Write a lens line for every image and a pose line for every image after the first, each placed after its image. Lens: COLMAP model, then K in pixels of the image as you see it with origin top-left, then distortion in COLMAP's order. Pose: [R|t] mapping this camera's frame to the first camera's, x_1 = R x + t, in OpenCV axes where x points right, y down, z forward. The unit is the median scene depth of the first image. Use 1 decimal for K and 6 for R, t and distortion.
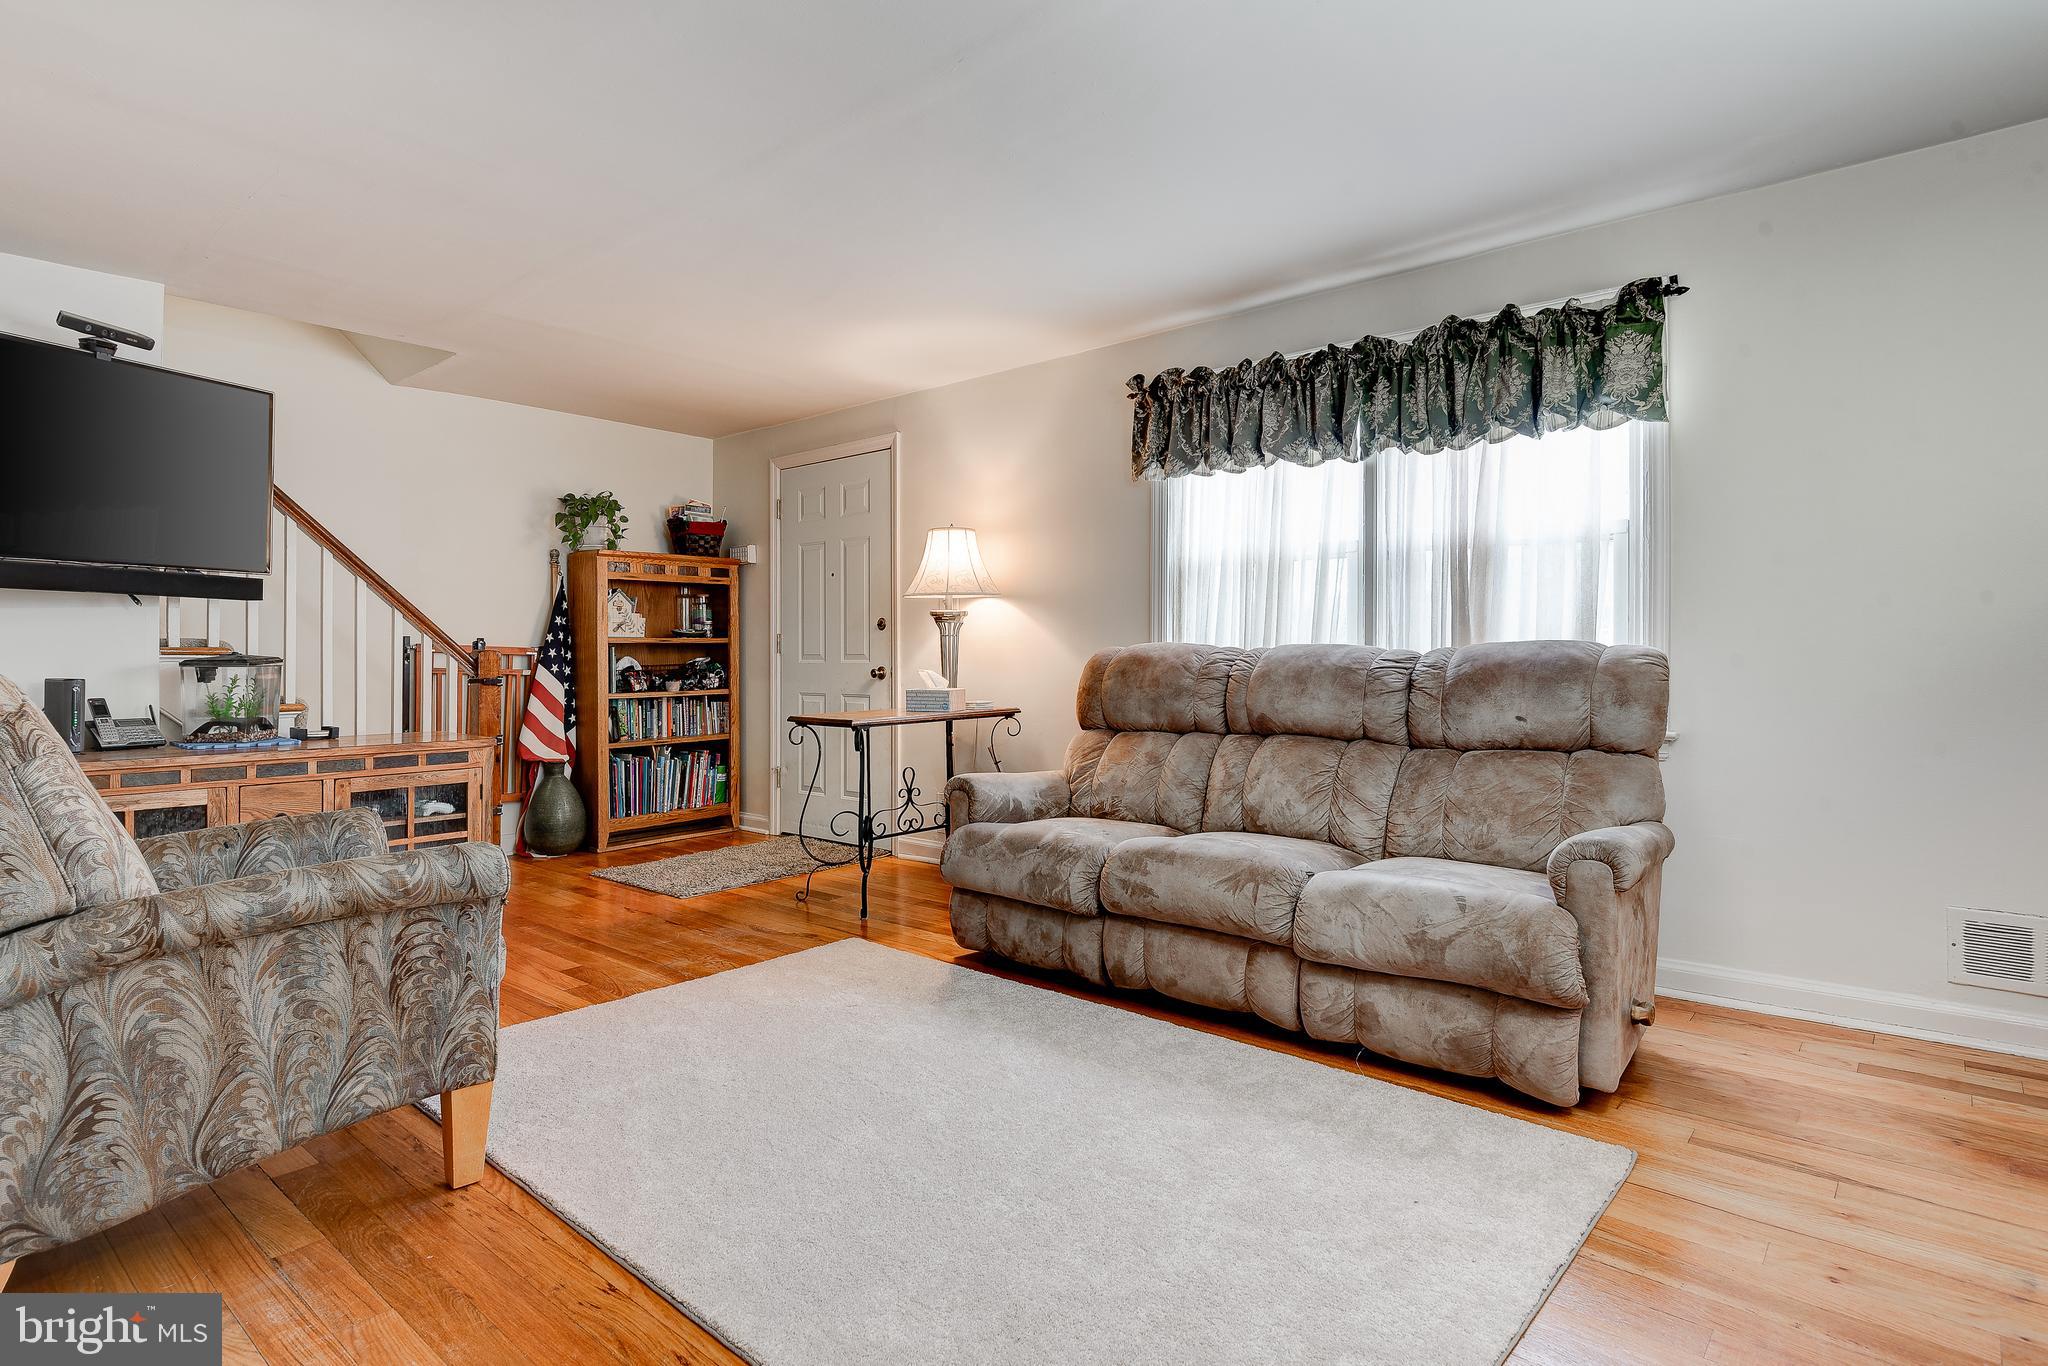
lens RADIAL K [[1070.7, 0, 1020.8], [0, 1070.7, 652.0], [0, 0, 1]] dist [-0.002107, -0.000109]
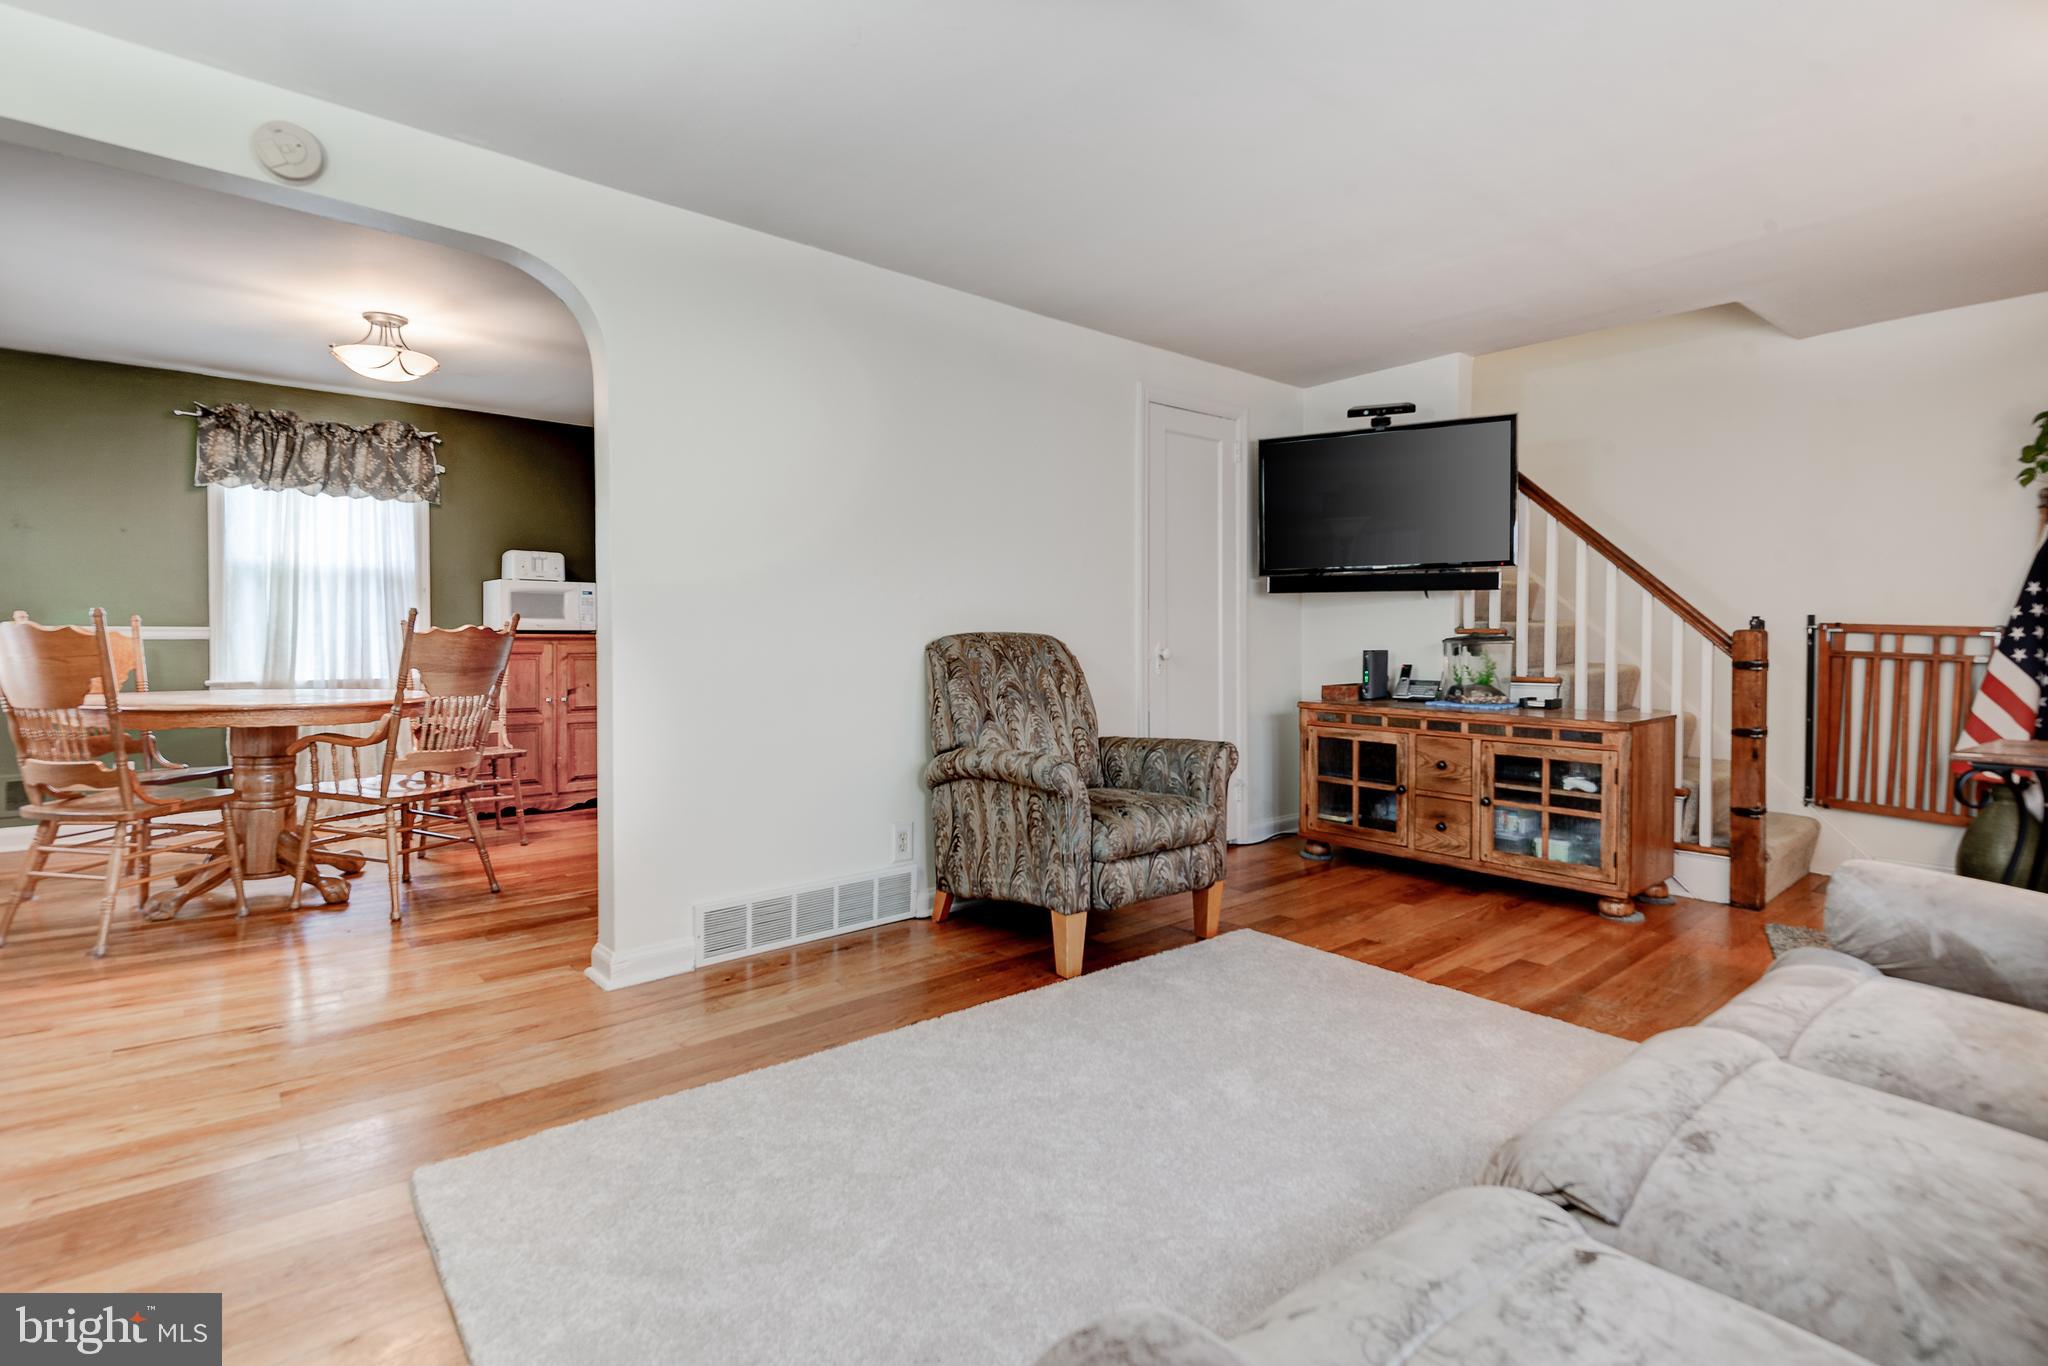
lens RADIAL K [[1022.0, 0, 1021.0], [0, 1022.0, 650.6], [0, 0, 1]] dist [0.000005, -0.000217]
pose [[-0.169999, 0.018572, -0.985269, 0.604175], [-0.000216, 0.999822, 0.018884, -0.000671], [0.985444, 0.003423, -0.169964, 0.763809]]
